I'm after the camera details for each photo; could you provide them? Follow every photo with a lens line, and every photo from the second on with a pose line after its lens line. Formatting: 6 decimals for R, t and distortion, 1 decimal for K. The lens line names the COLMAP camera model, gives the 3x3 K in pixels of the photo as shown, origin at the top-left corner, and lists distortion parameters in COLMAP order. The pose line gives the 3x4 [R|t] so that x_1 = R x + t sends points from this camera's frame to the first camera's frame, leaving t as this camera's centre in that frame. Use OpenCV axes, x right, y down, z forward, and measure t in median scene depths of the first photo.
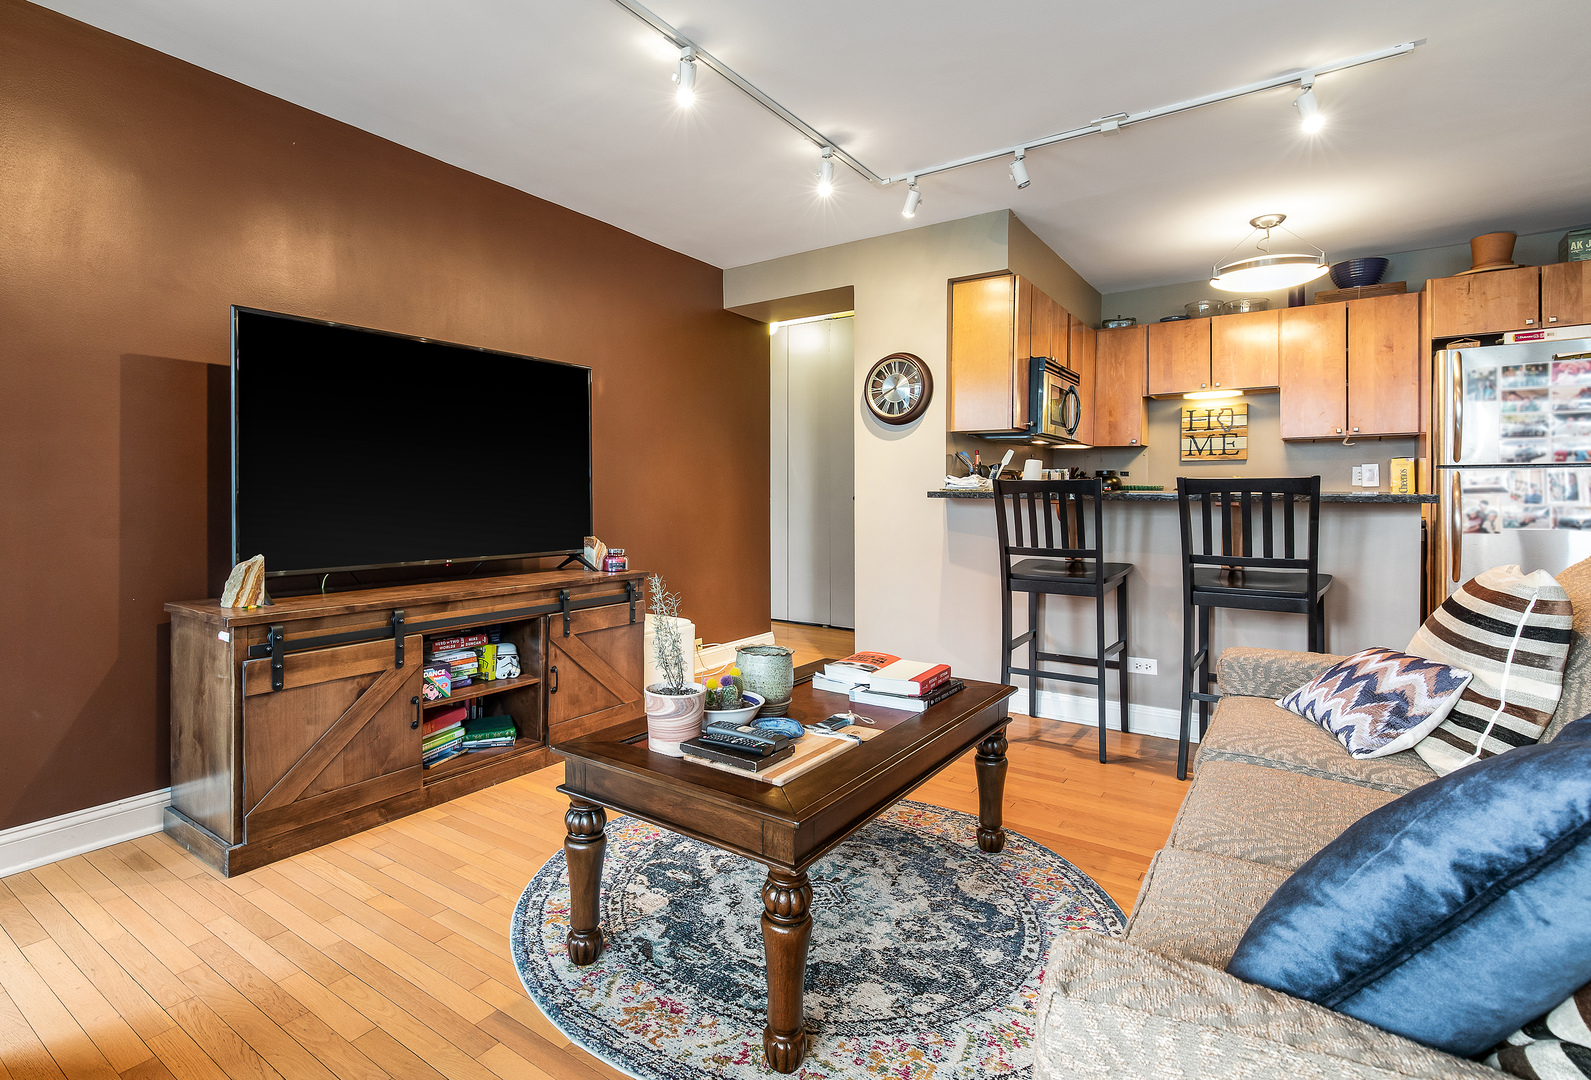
lens RADIAL K [[803.5, 0, 711.2], [0, 803.5, 497.6], [0, 0, 1]] dist [-0.001223, 0.000222]
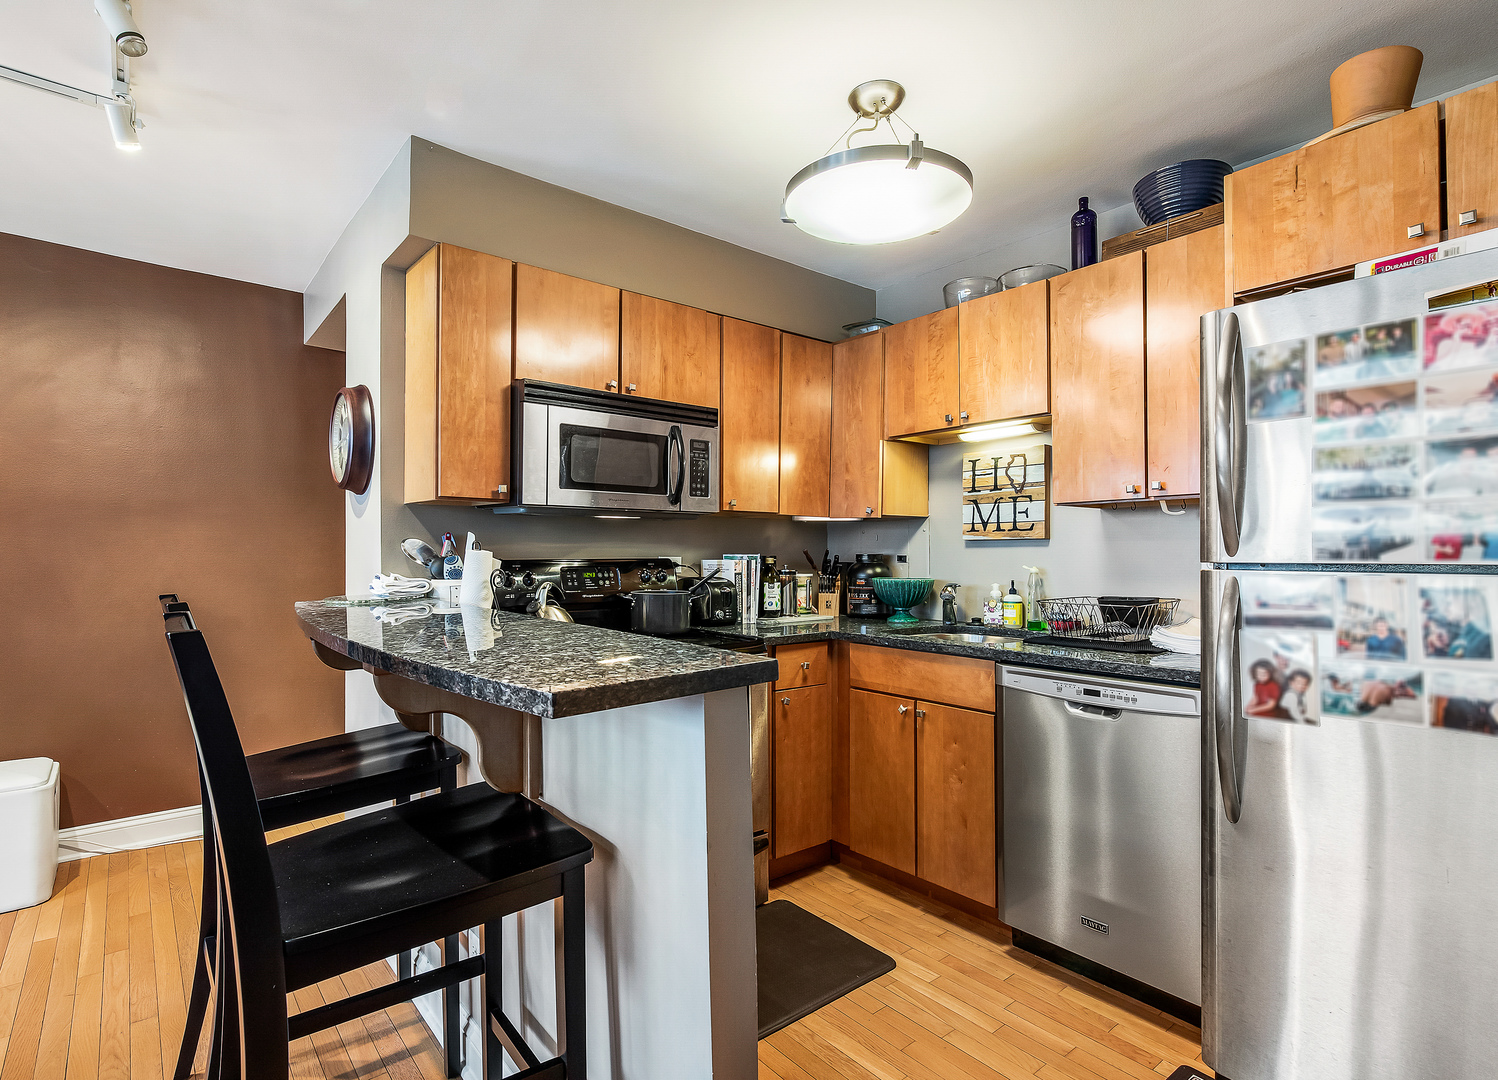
lens RADIAL K [[758.1, 0, 735.9], [0, 758.1, 548.5], [0, 0, 1]] dist [-0.002153, -0.001796]
pose [[0.970801, -0.001274, -0.239882, 0.794697], [-0.001800, 0.999919, -0.012594, -0.044753], [0.239879, 0.012658, 0.970720, 0.541791]]
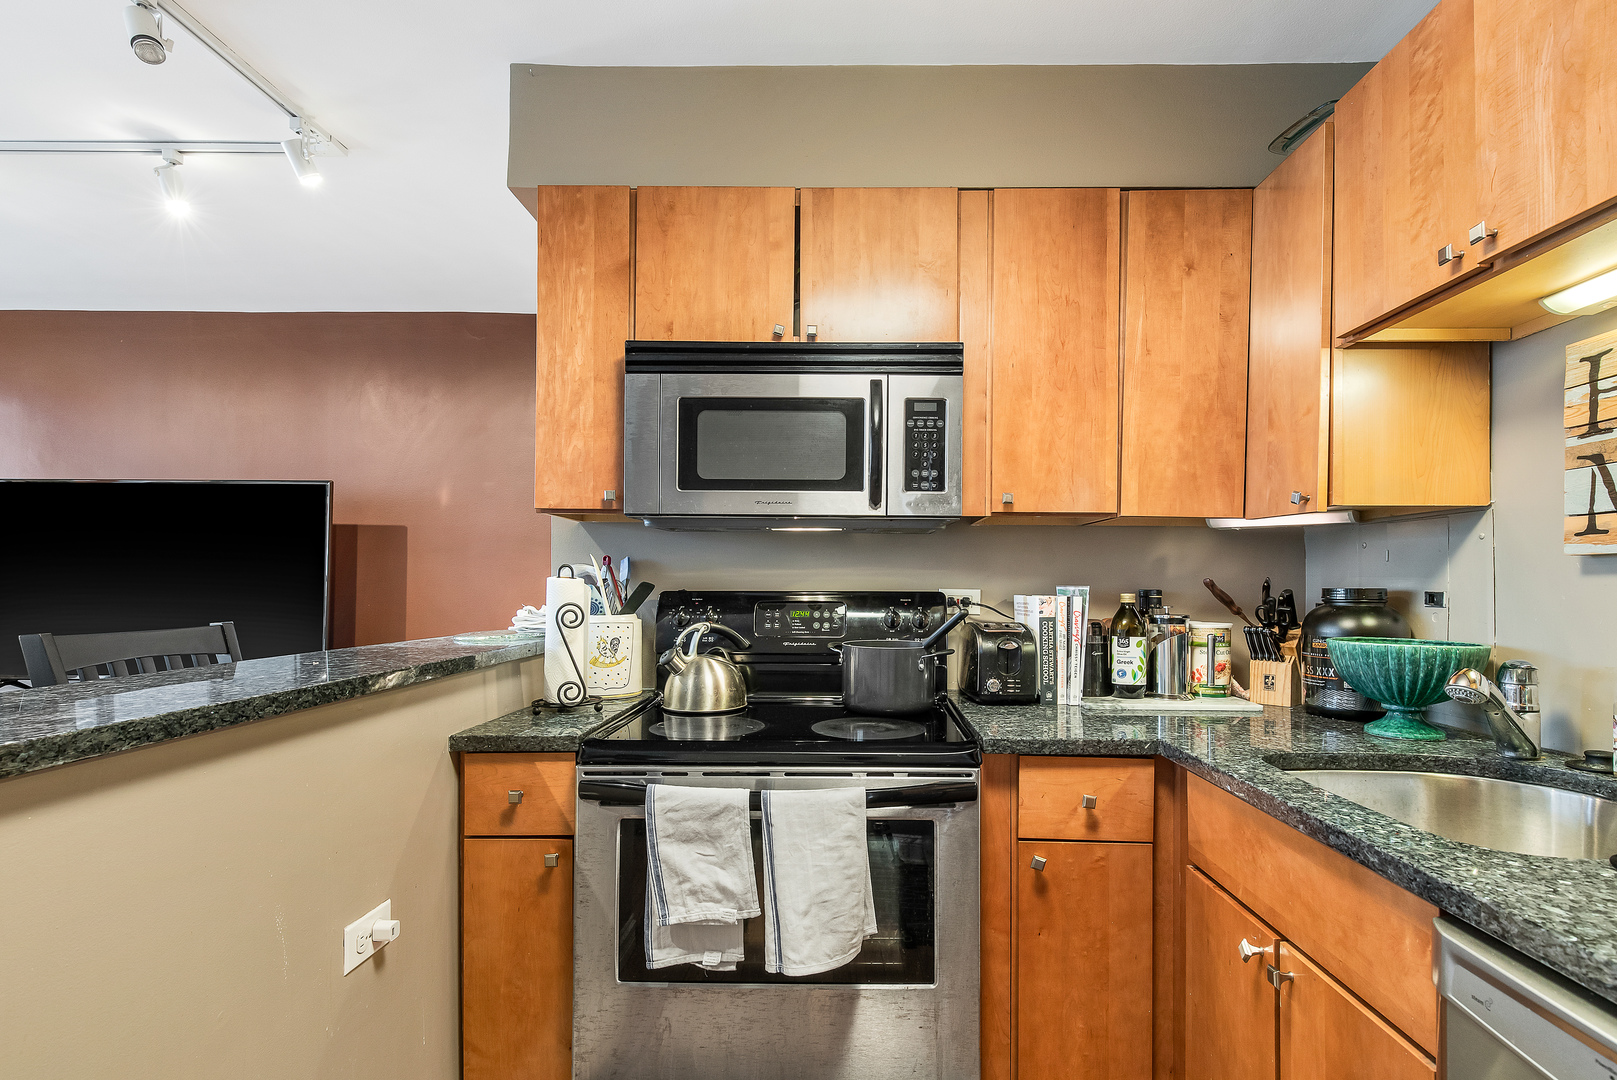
lens RADIAL K [[783.9, 0, 839.5], [0, 783.9, 574.1], [0, 0, 1]] dist [0.002767, -0.000126]
pose [[0.588786, -0.005766, -0.808268, 0.933827], [-0.012021, 0.999802, -0.015889, -0.047232], [0.808200, 0.019071, 0.588600, 0.947843]]
